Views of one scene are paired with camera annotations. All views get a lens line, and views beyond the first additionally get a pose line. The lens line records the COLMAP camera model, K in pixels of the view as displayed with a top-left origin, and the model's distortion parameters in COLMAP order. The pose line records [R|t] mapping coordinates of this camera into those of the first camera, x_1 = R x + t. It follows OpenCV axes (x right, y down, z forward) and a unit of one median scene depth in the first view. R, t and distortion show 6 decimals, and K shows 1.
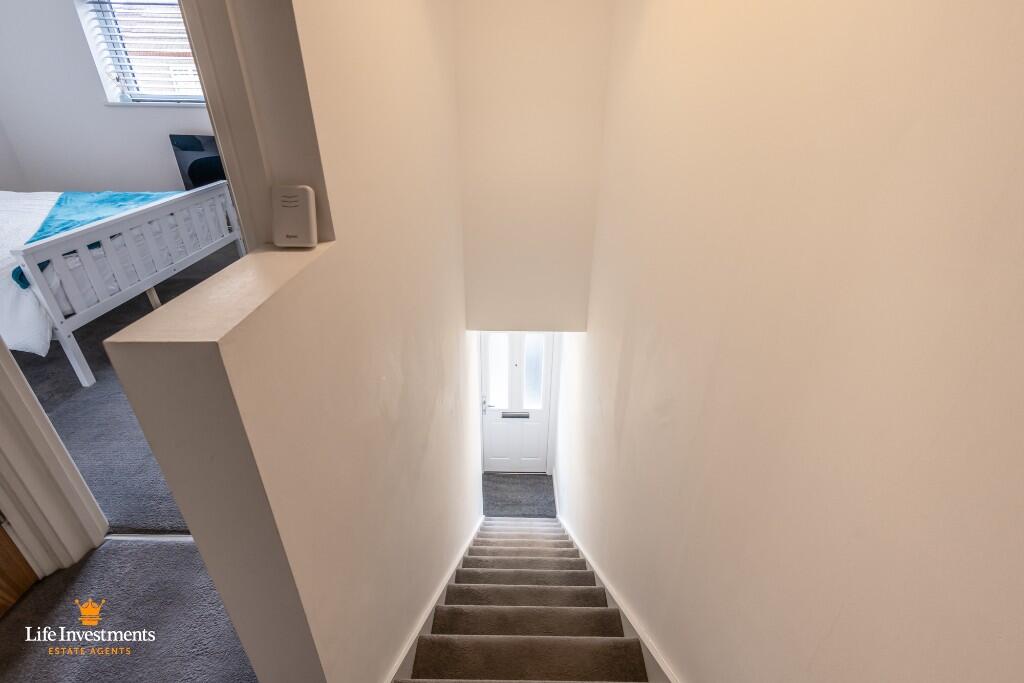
lens RADIAL K [[471.1, 0, 510.5], [0, 471.1, 338.9], [0, 0, 1]] dist [0.005573, -0.000921]
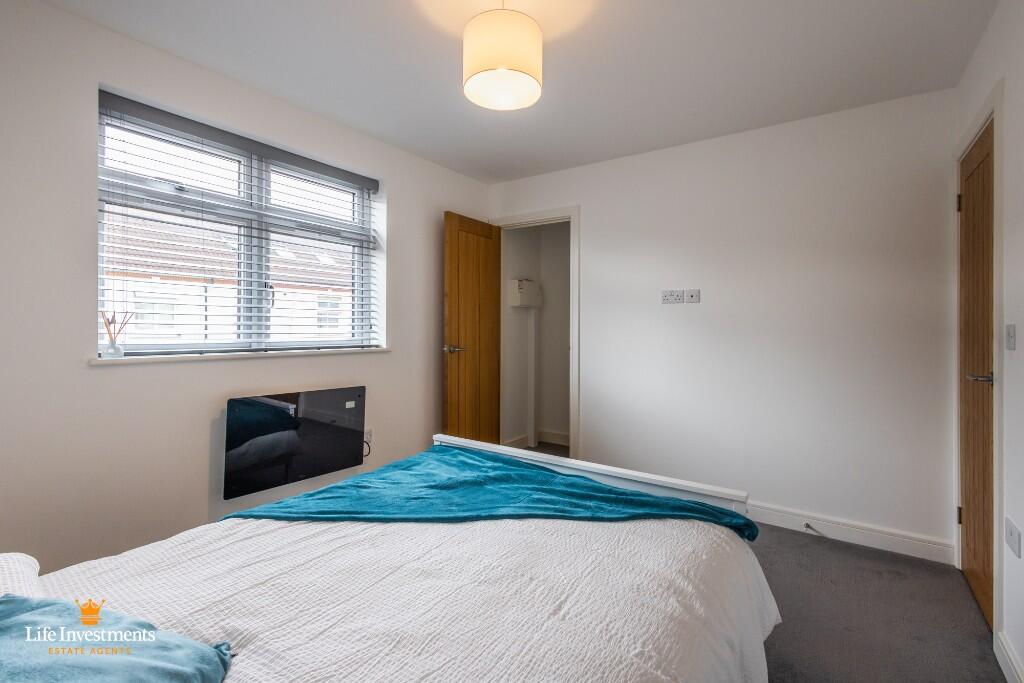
lens RADIAL K [[471.1, 0, 510.5], [0, 471.1, 338.9], [0, 0, 1]] dist [0.005573, -0.000921]
pose [[0.564869, -0.030354, 0.824622, -1.337867], [0.393776, 0.888116, -0.237047, -0.271644], [-0.725165, 0.458616, 0.513622, 0.485608]]
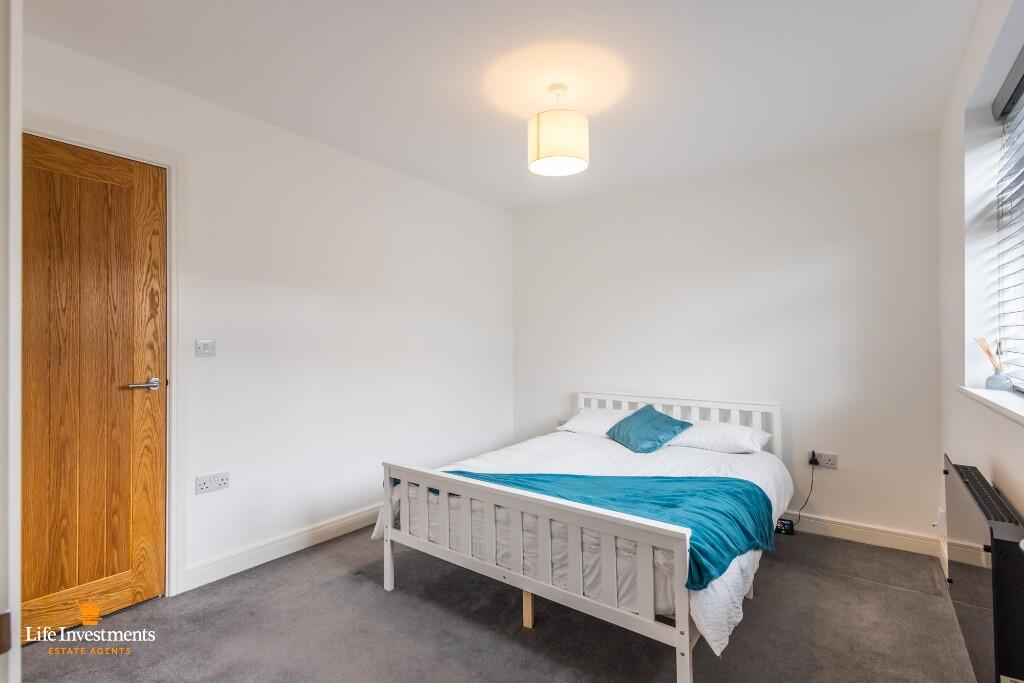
lens RADIAL K [[472.9, 0, 514.2], [0, 472.9, 356.2], [0, 0, 1]] dist [0.010441, -0.000166]
pose [[-0.588034, 0.009768, -0.808778, -0.129717], [-0.393053, 0.870472, 0.296289, -0.635106], [0.706913, 0.492121, -0.508027, 1.162965]]
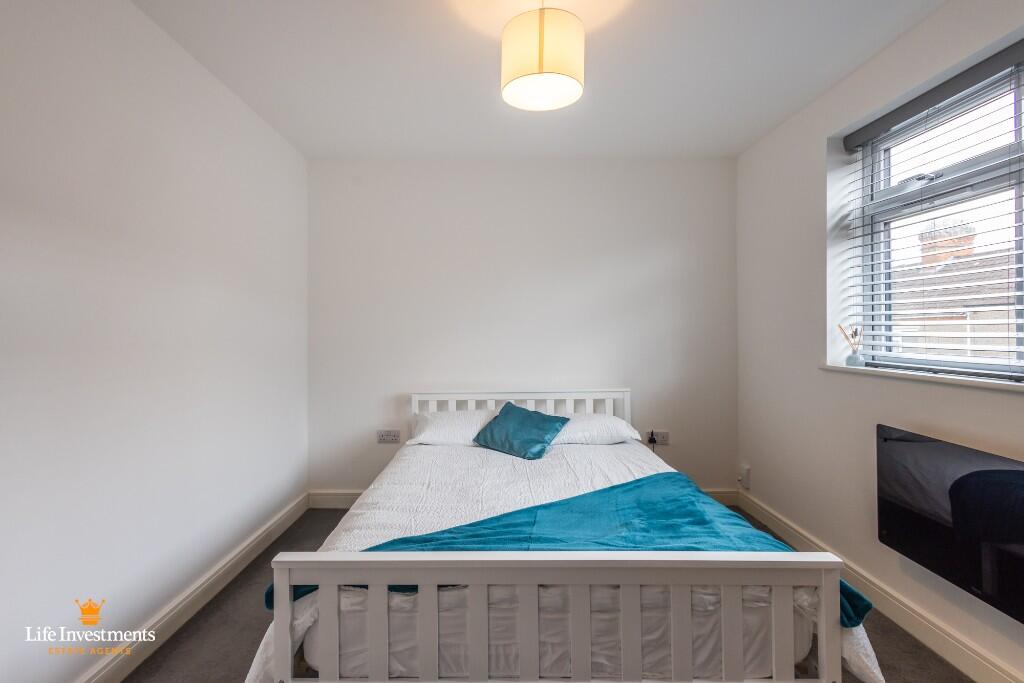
lens RADIAL K [[480.1, 0, 492.7], [0, 480.1, 338.7], [0, 0, 1]] dist [0.018233, 0.000029]
pose [[-0.004622, 0.001388, -0.999988, -0.221492], [-0.470820, 0.882223, 0.003401, -0.409388], [0.882217, 0.470830, -0.003424, 0.744436]]
